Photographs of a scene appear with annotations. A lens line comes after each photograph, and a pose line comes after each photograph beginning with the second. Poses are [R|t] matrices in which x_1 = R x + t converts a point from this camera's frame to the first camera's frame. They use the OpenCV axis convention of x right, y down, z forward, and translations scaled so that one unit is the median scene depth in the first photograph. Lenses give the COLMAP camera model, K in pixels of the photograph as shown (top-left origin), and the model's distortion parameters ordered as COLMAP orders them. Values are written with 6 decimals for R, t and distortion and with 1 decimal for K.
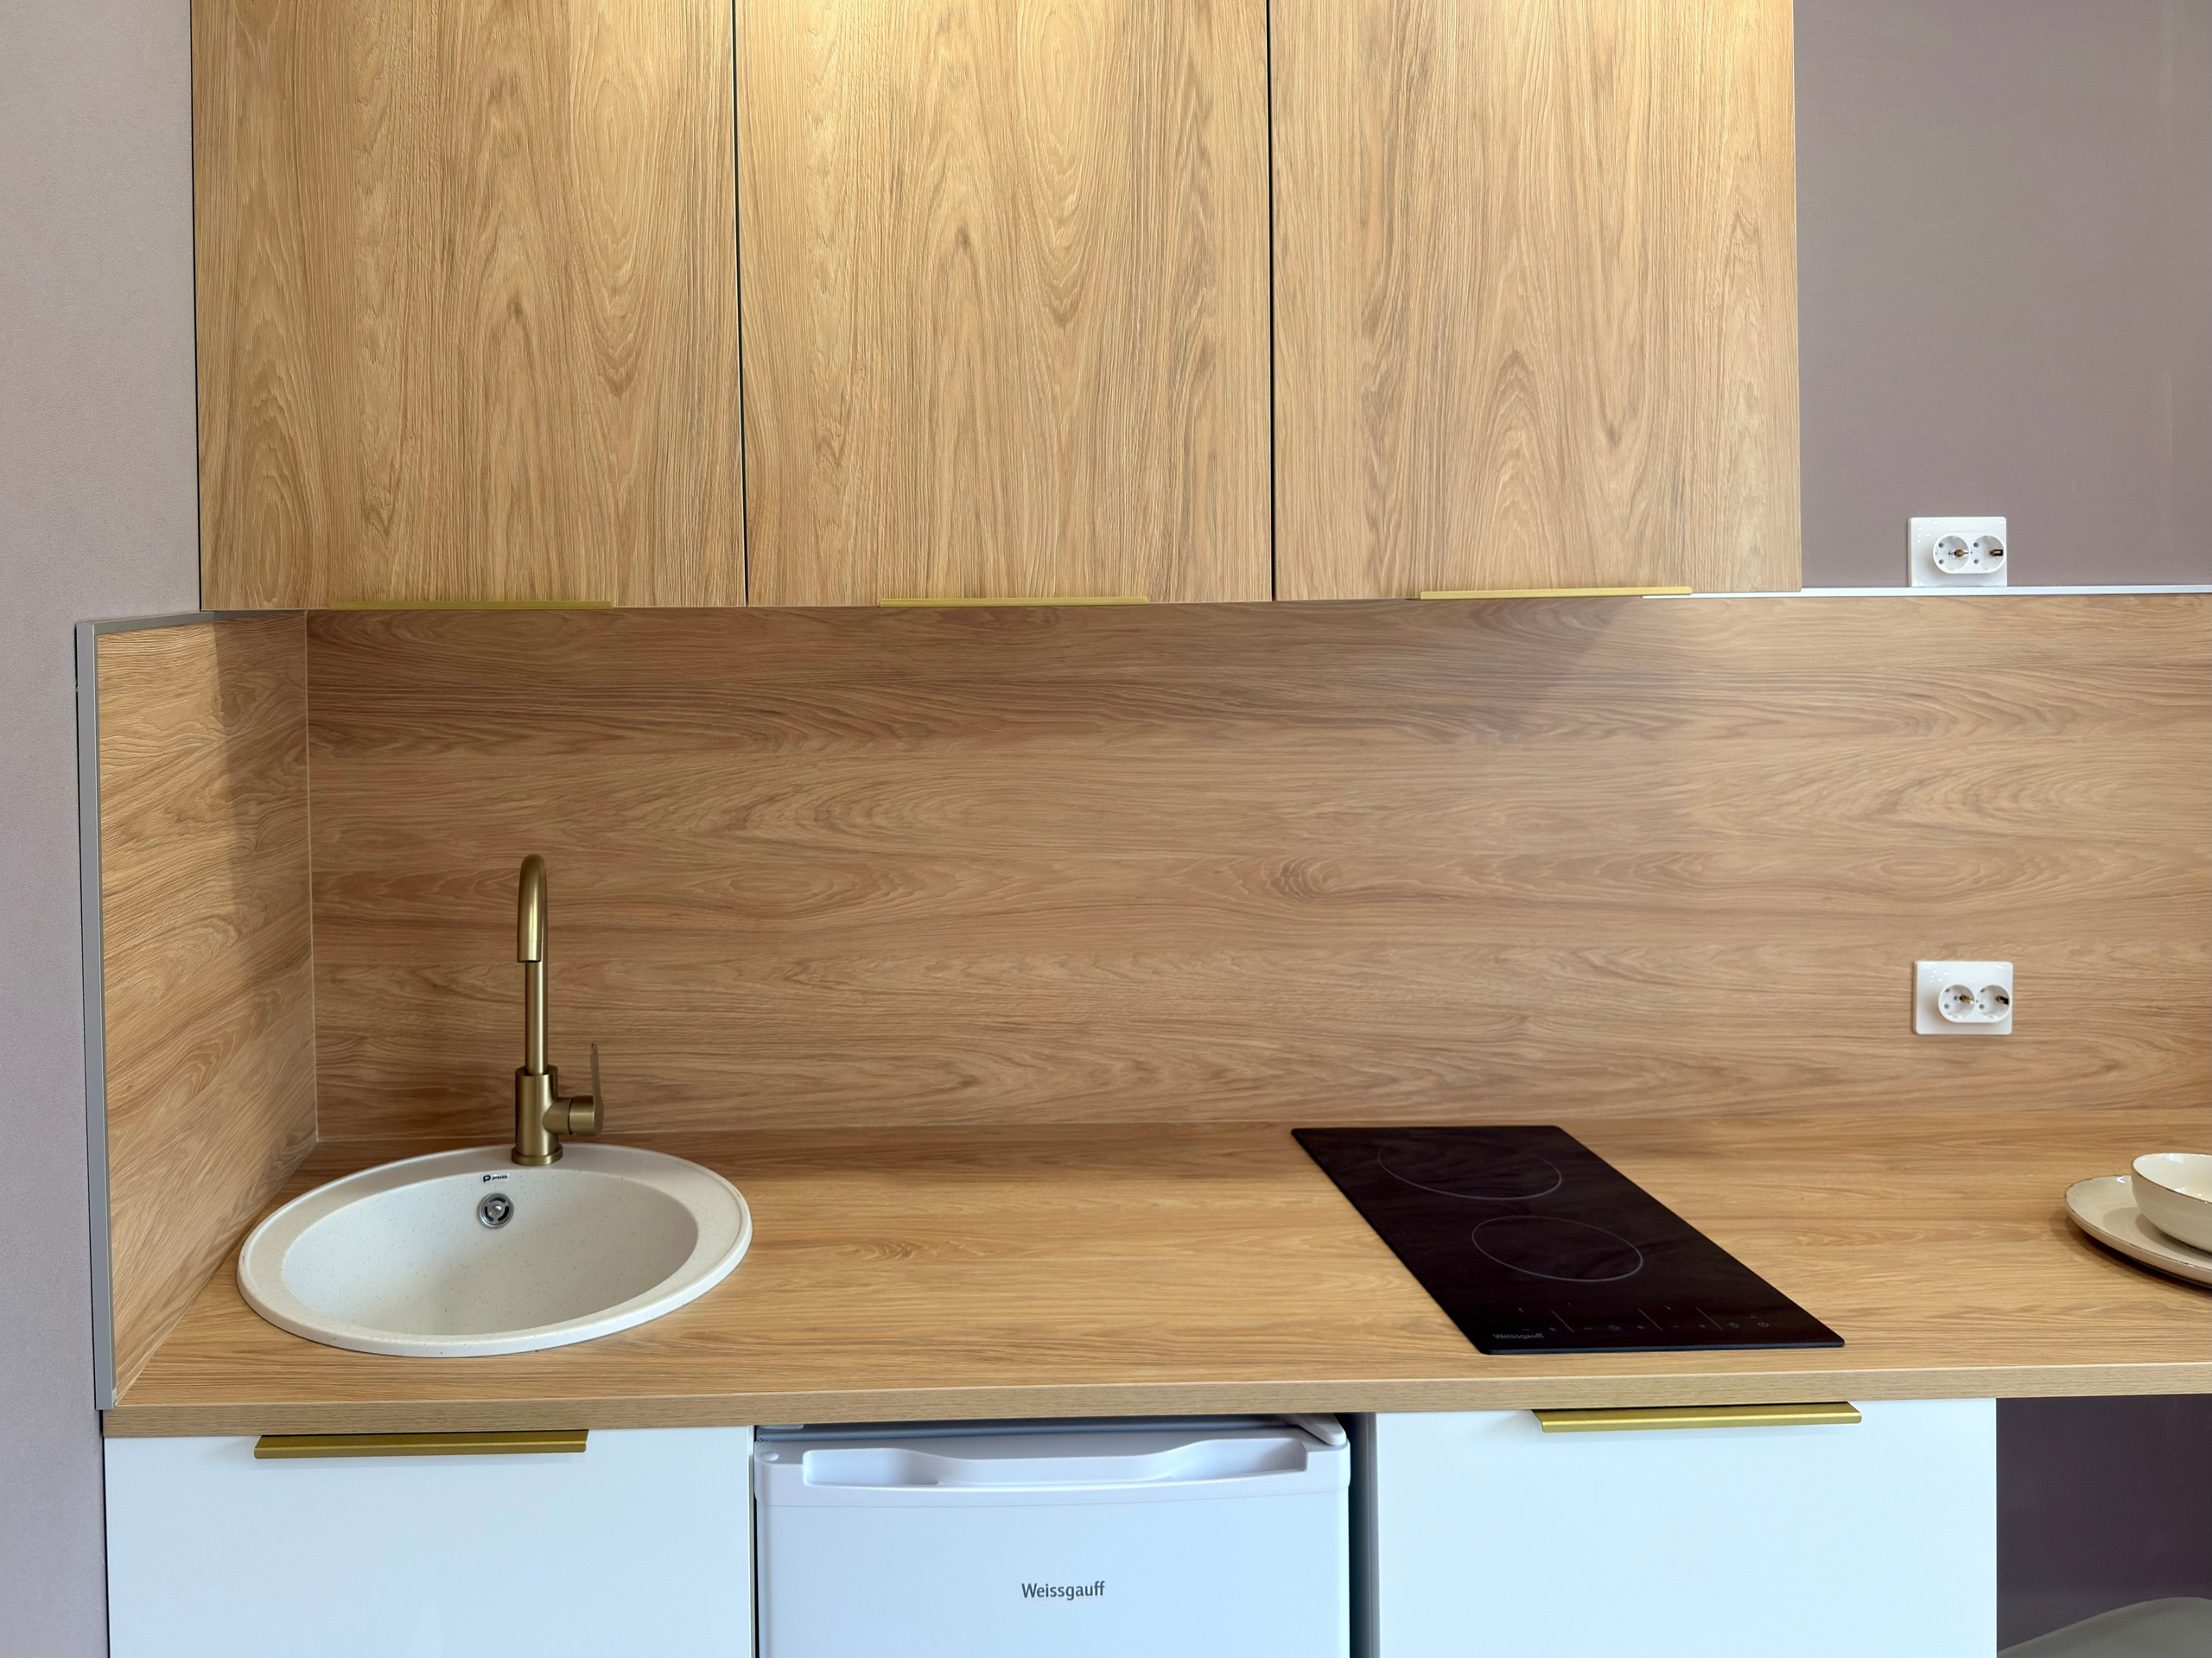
lens RADIAL K [[1662.2, 0, 859.0], [0, 1662.2, 608.9], [0, 0, 1]] dist [0.011802, -0.001617]
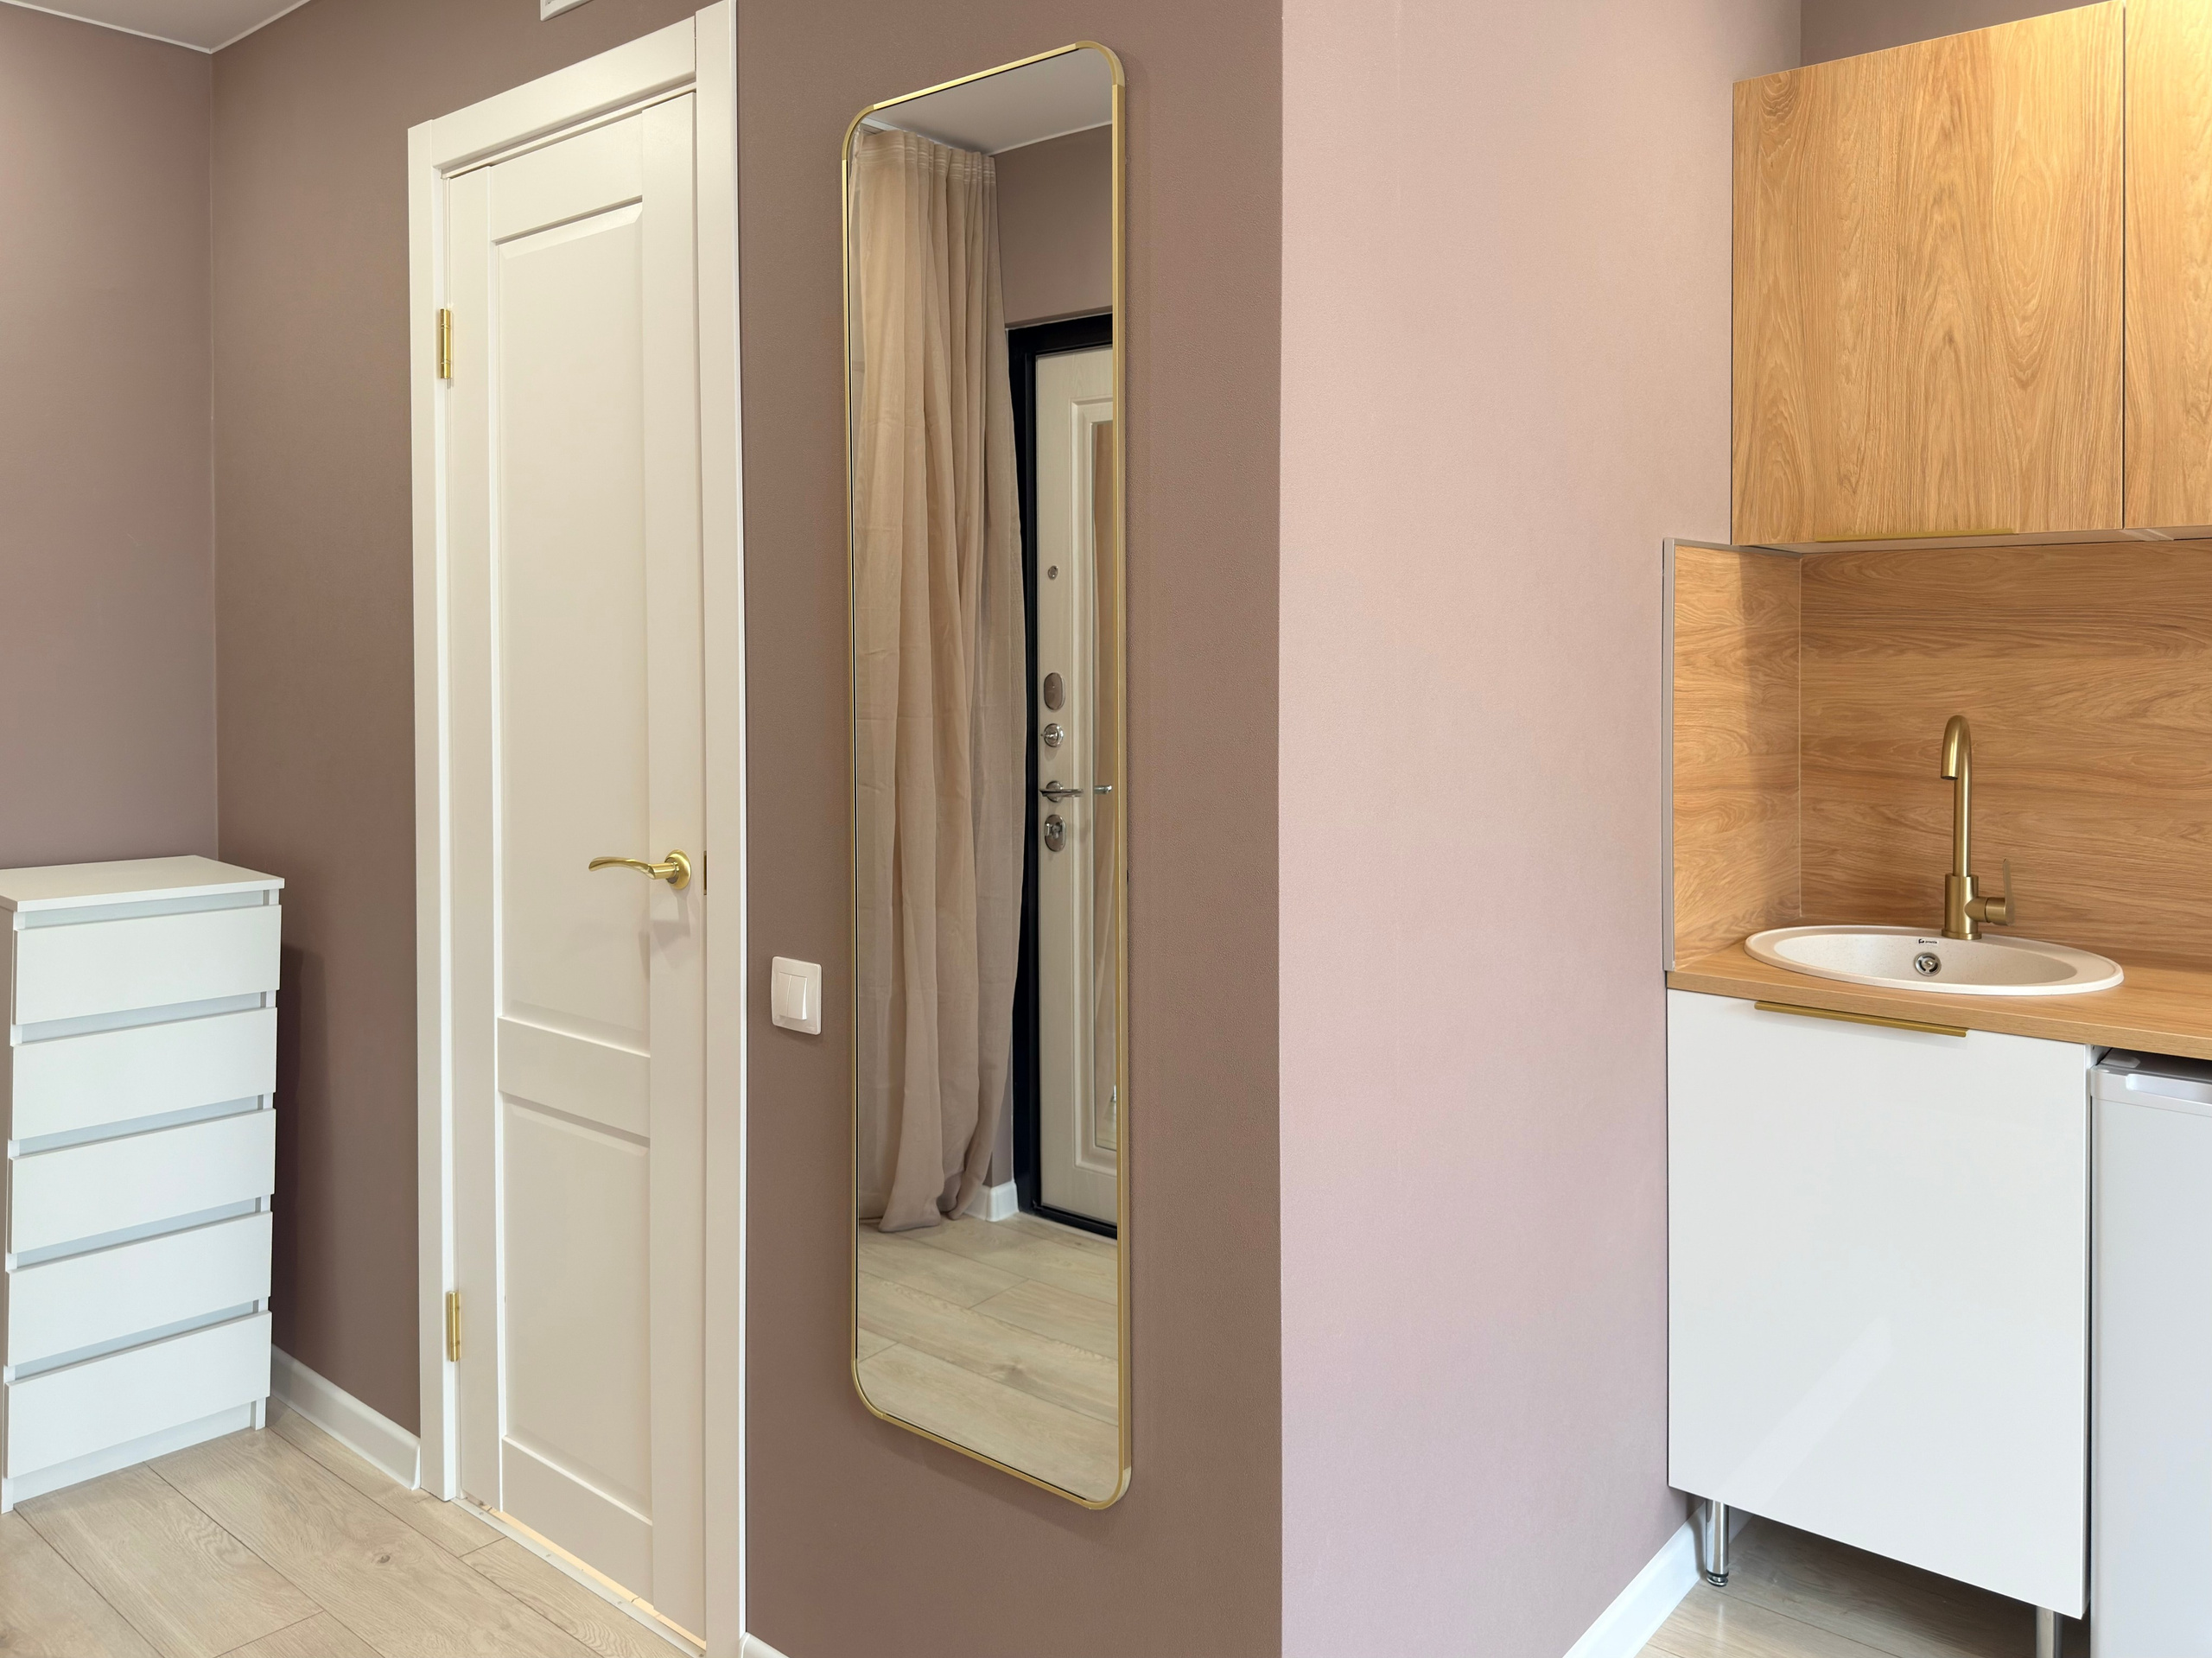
lens RADIAL K [[1669.1, 0, 1036.4], [0, 1669.1, 659.0], [0, 0, 1]] dist [0.010829, -0.010142]
pose [[0.740046, 0.013786, -0.672415, 0.202740], [-0.021177, 0.999772, -0.002809, 0.129940], [0.672223, 0.016319, 0.740169, -0.665407]]
